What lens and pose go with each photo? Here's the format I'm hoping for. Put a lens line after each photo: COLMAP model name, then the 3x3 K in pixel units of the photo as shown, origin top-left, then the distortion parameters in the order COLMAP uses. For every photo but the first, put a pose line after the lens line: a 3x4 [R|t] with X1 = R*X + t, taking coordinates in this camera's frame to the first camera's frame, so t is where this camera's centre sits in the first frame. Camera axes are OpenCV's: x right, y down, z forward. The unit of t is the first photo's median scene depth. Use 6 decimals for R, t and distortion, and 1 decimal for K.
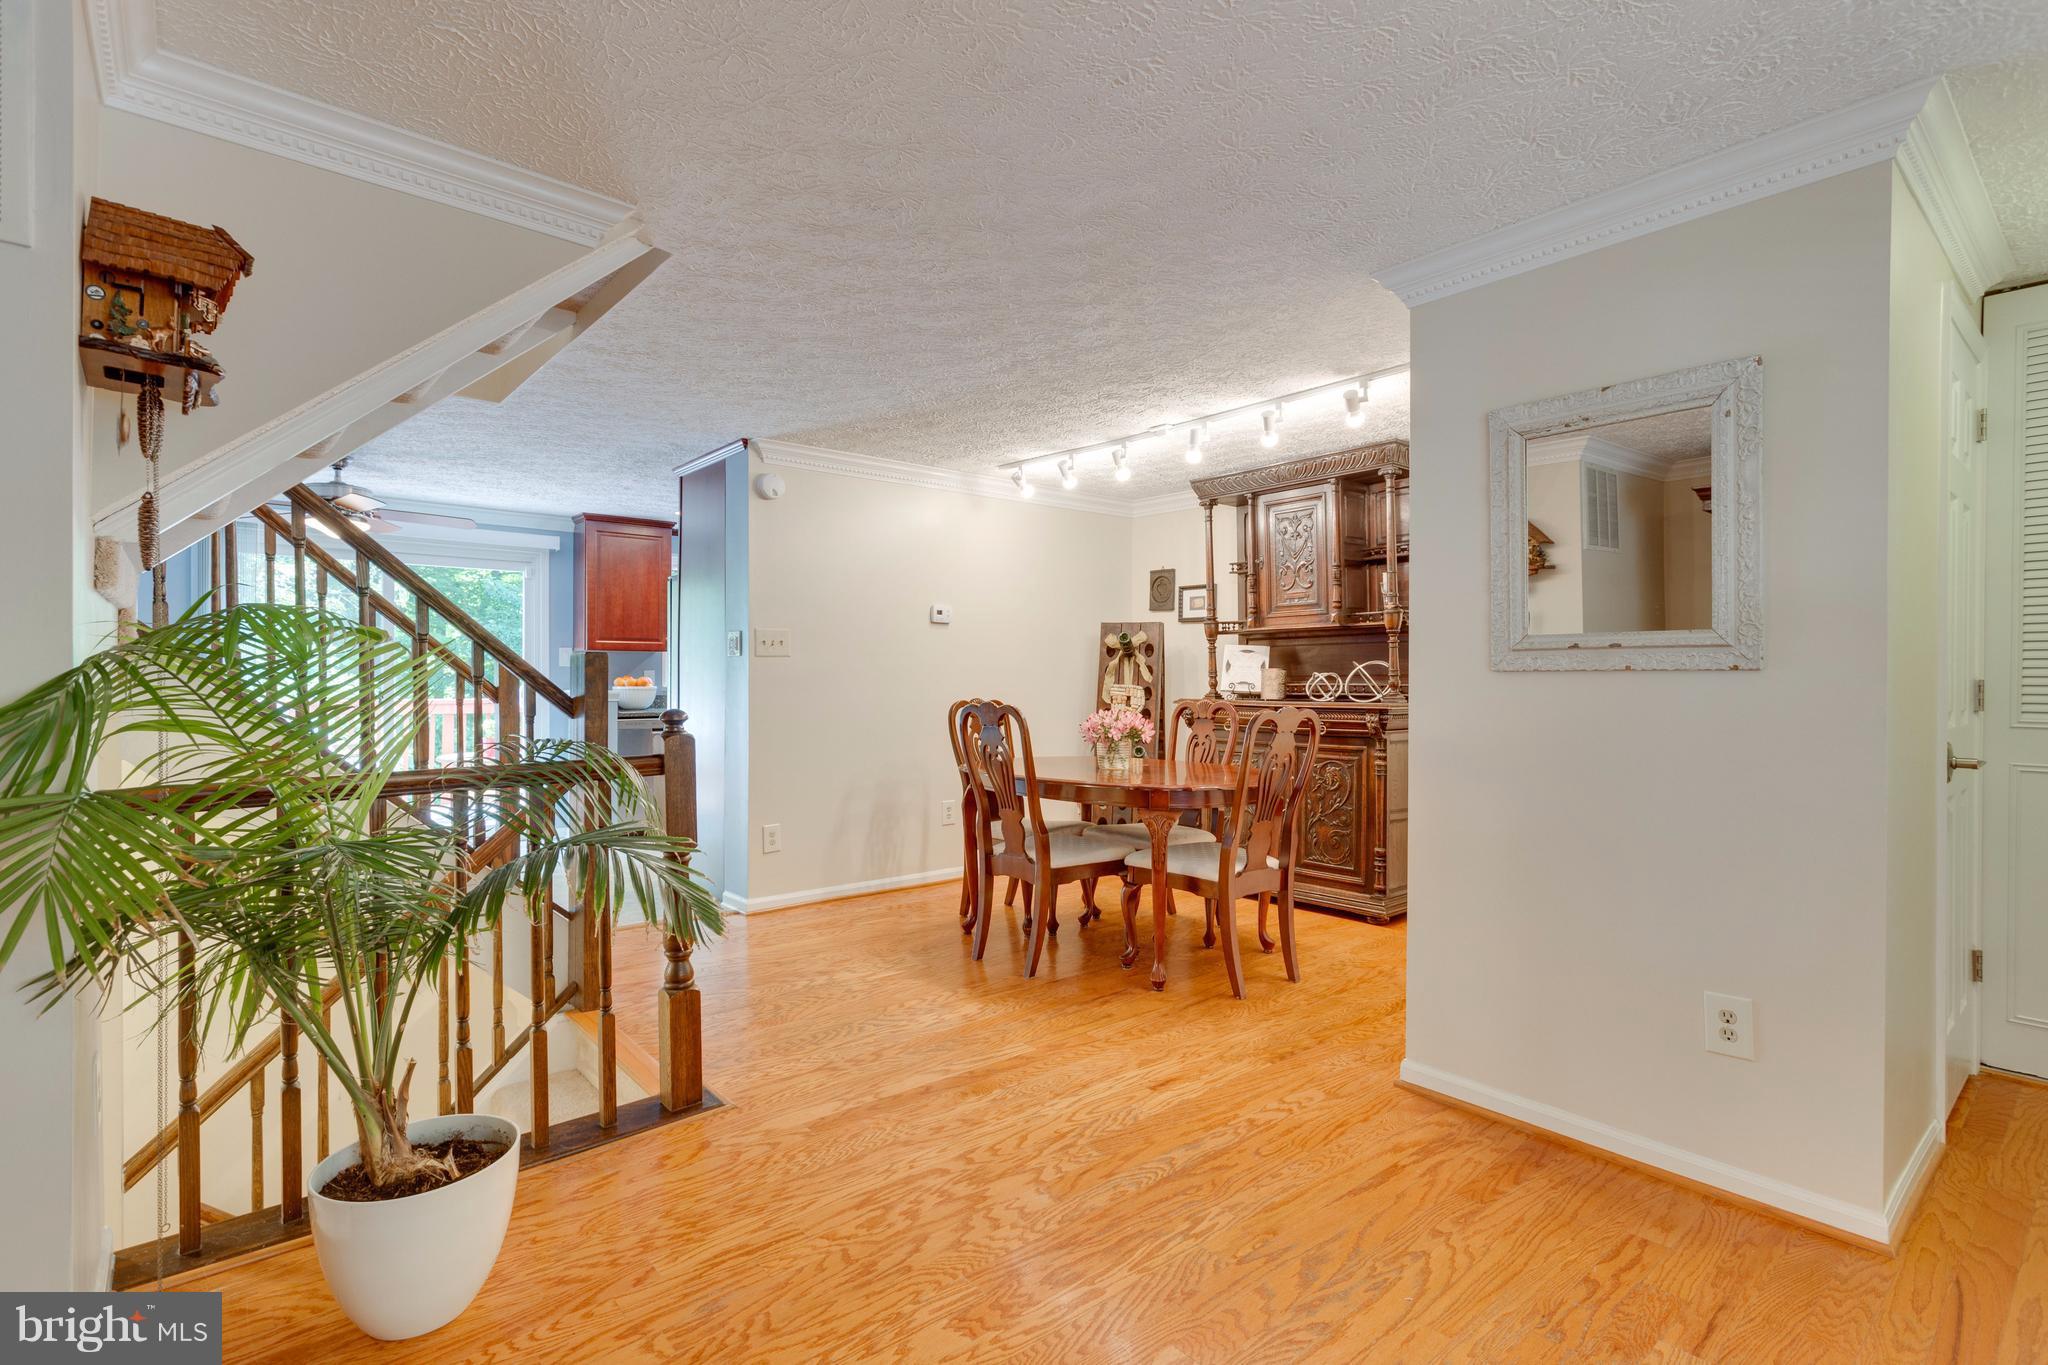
lens RADIAL K [[978.0, 0, 1026.6], [0, 978.0, 688.0], [0, 0, 1]] dist [0.000734, 0.002260]
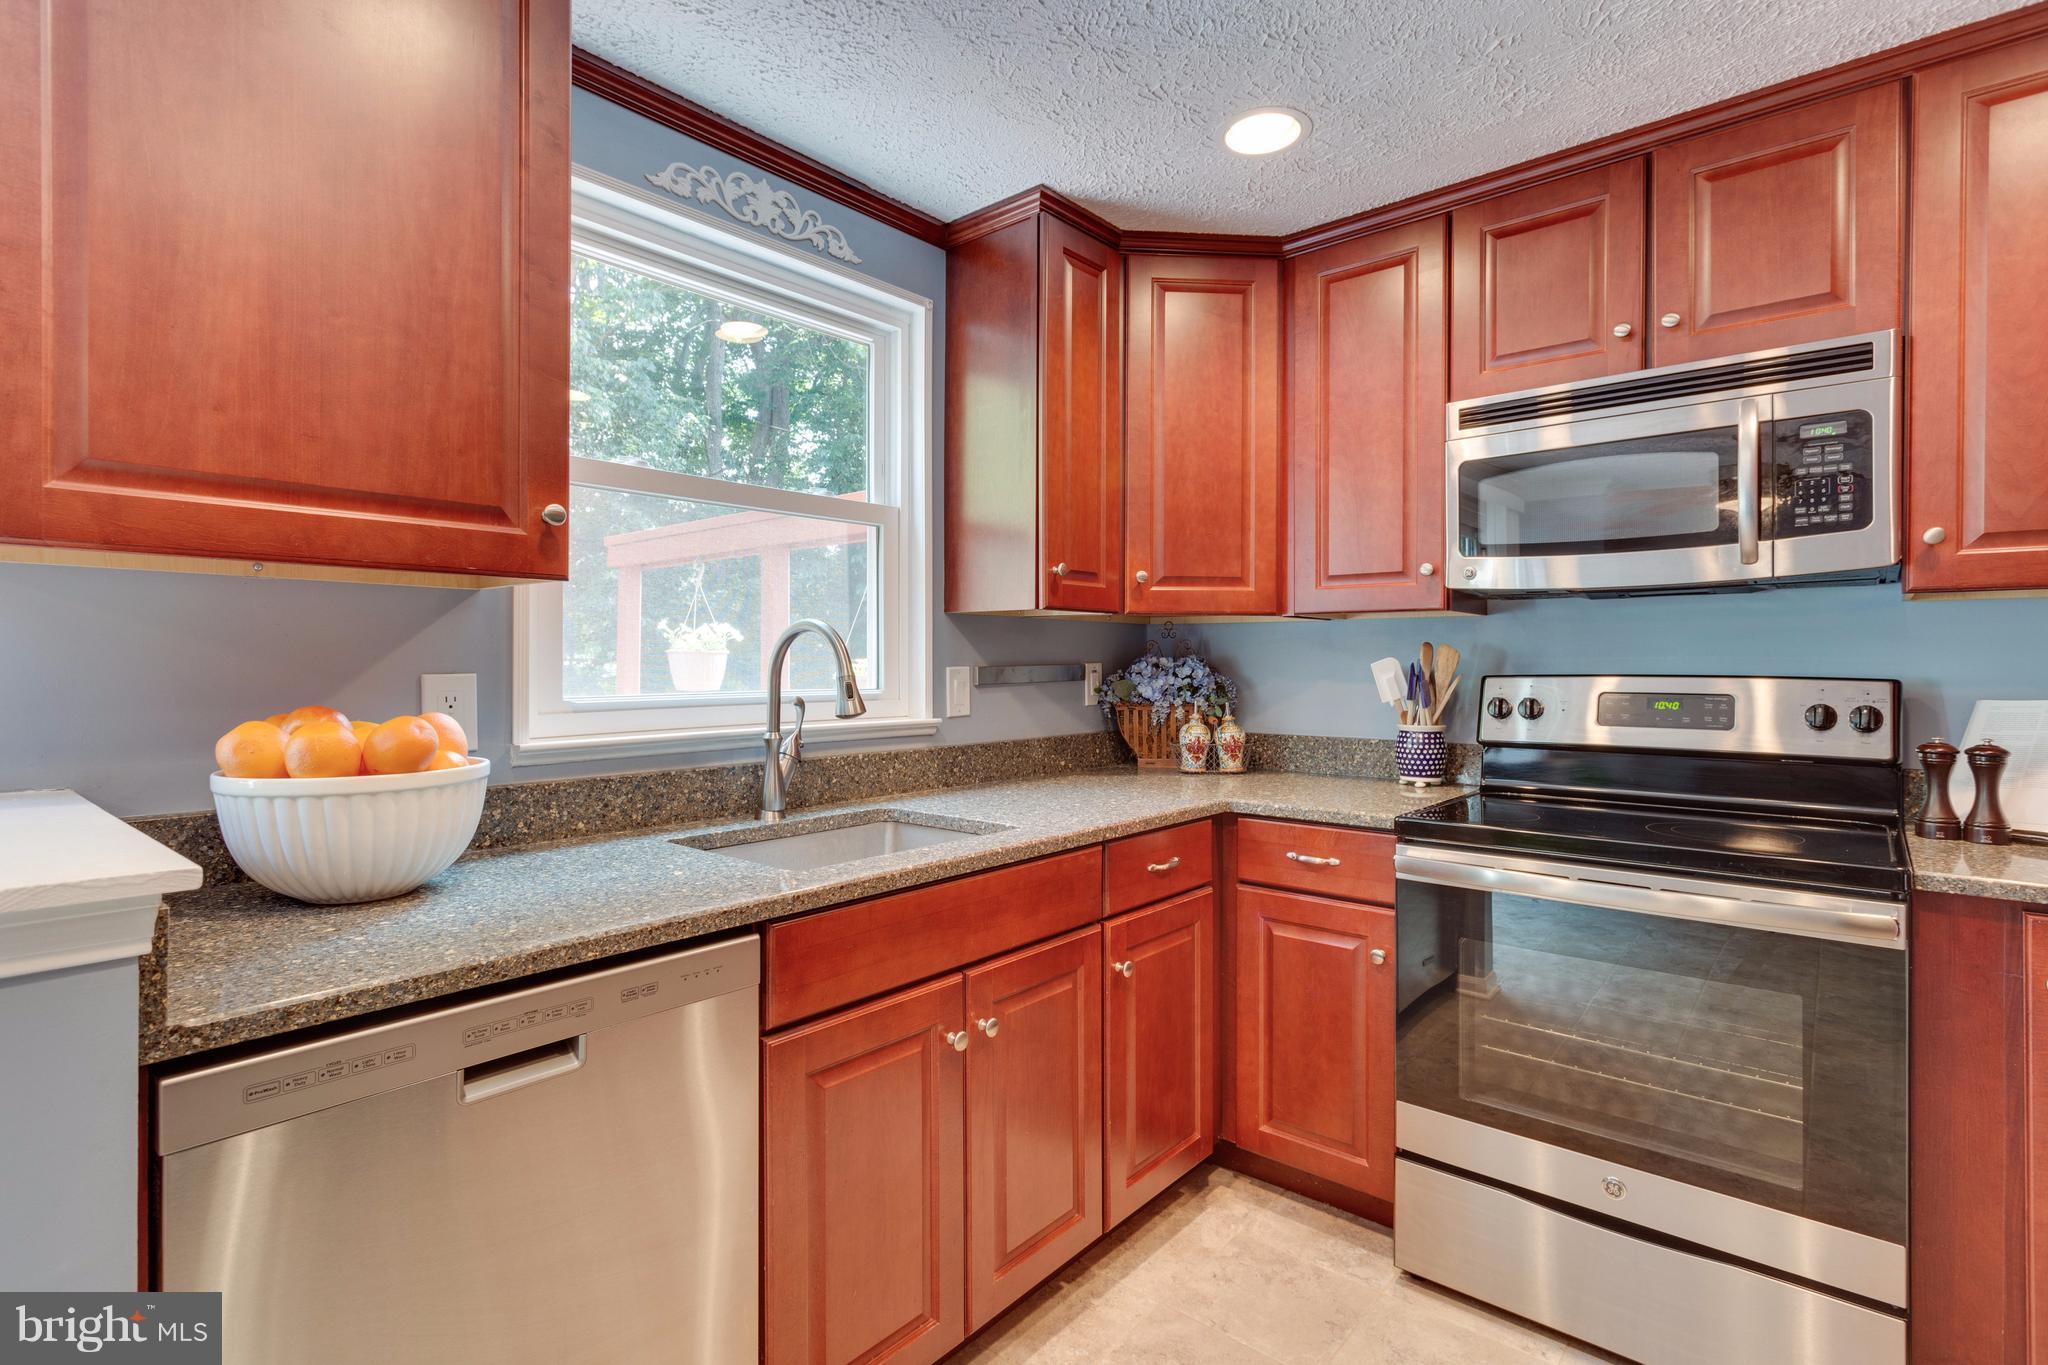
lens RADIAL K [[978.0, 0, 1029.7], [0, 978.0, 666.4], [0, 0, 1]] dist [0.000734, 0.002260]
pose [[0.985614, -0.001524, 0.169004, -0.432046], [0.002593, 0.999978, -0.006109, -0.026212], [-0.168991, 0.006460, 0.985596, 1.121040]]
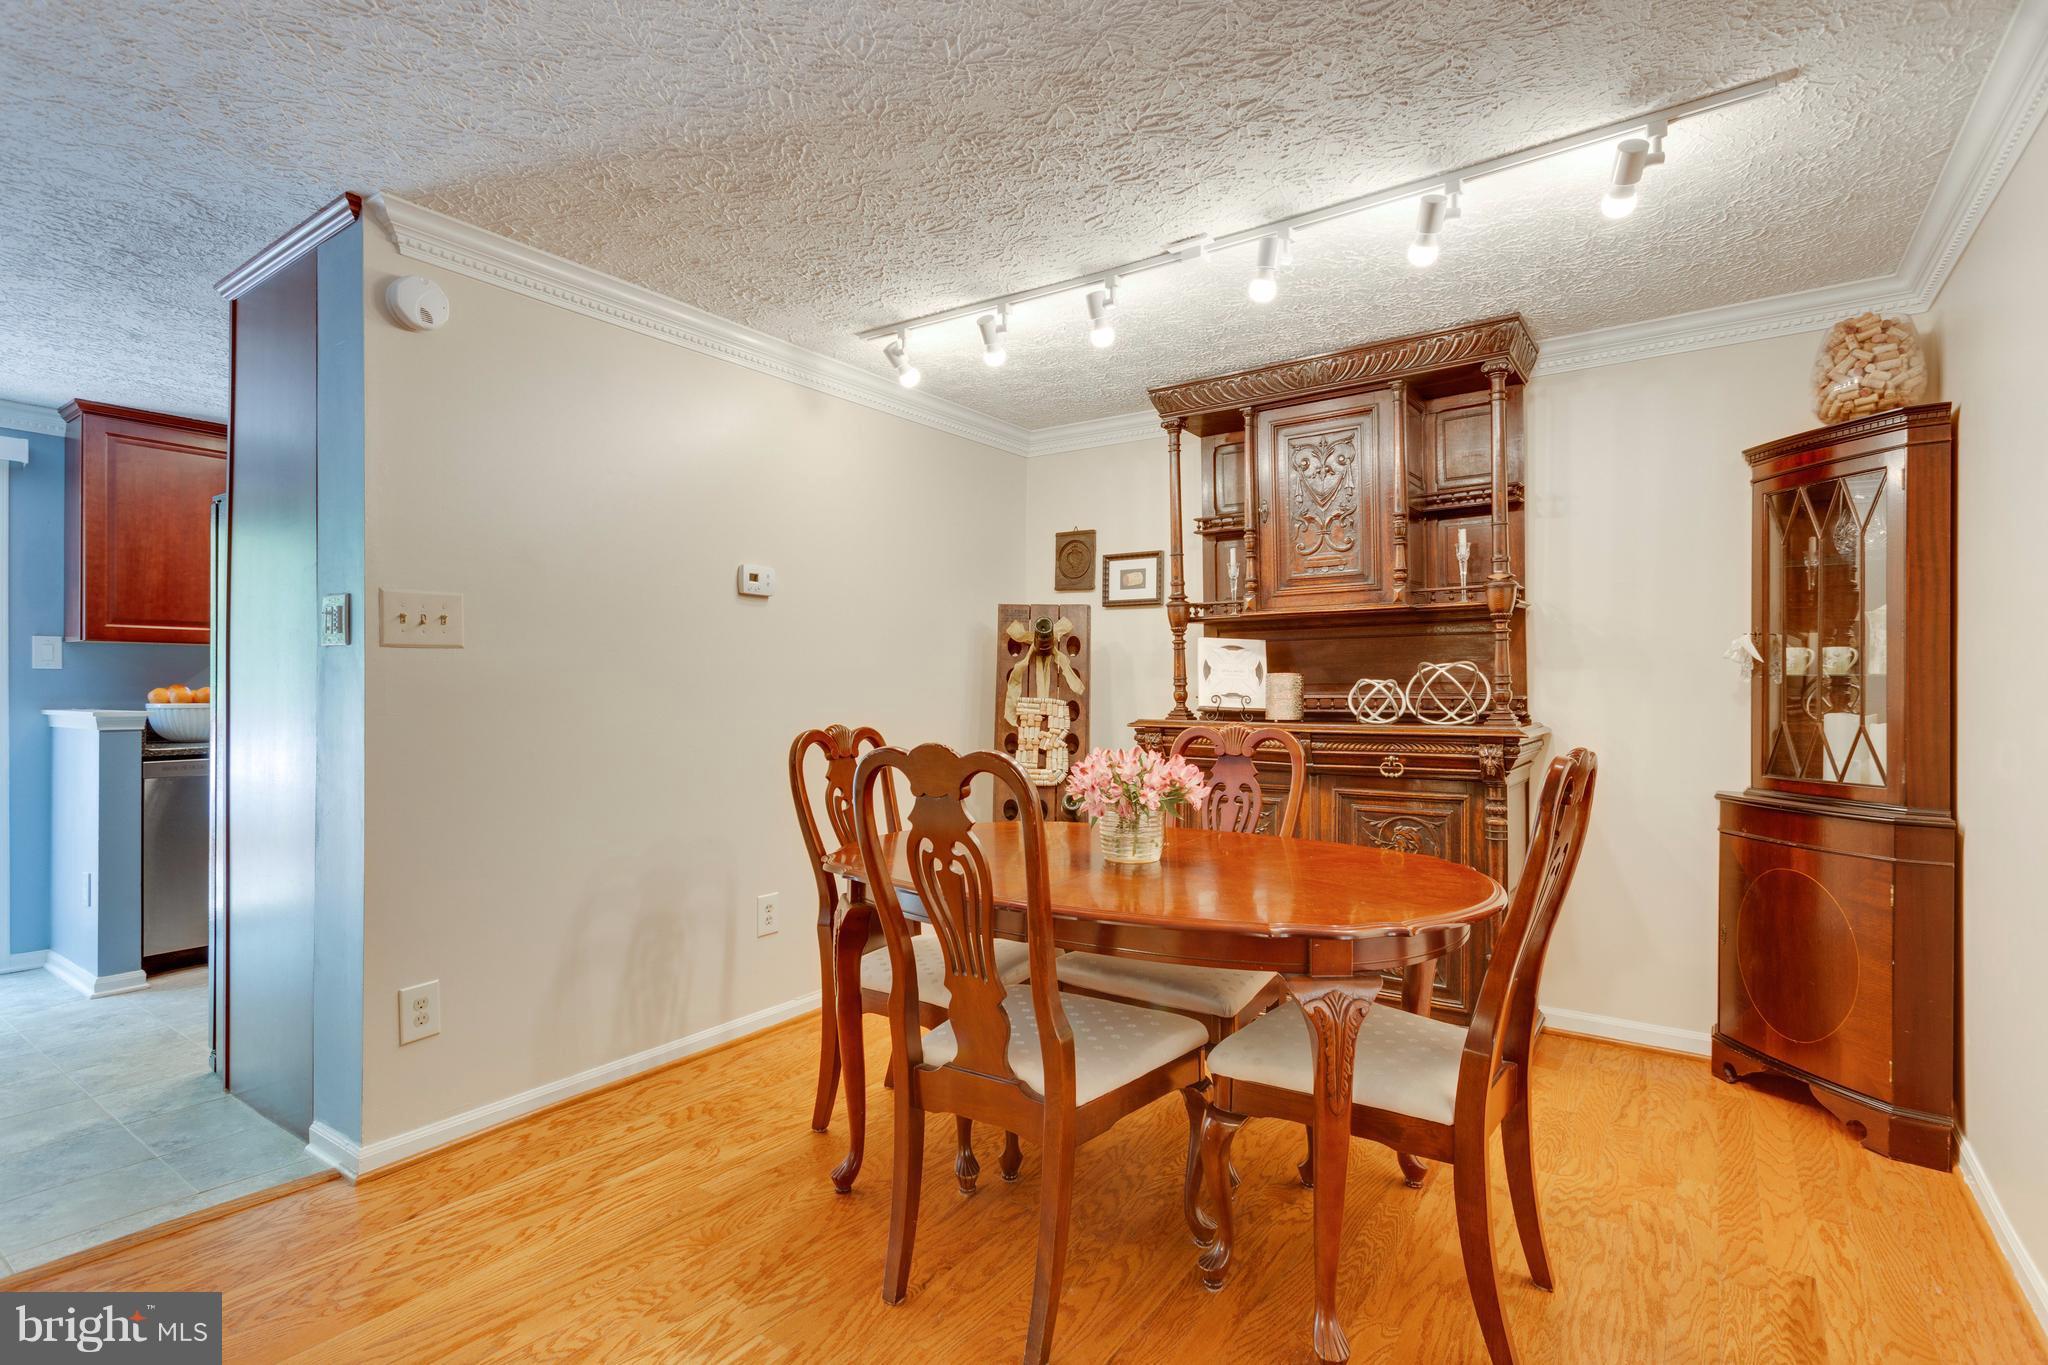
lens RADIAL K [[978.0, 0, 1042.5], [0, 978.0, 687.1], [0, 0, 1]] dist [0.000734, 0.002260]
pose [[0.965949, -0.002136, 0.258725, -0.078002], [0.004356, 0.999958, -0.008008, -0.006029], [-0.258697, 0.008863, 0.965918, 0.408349]]
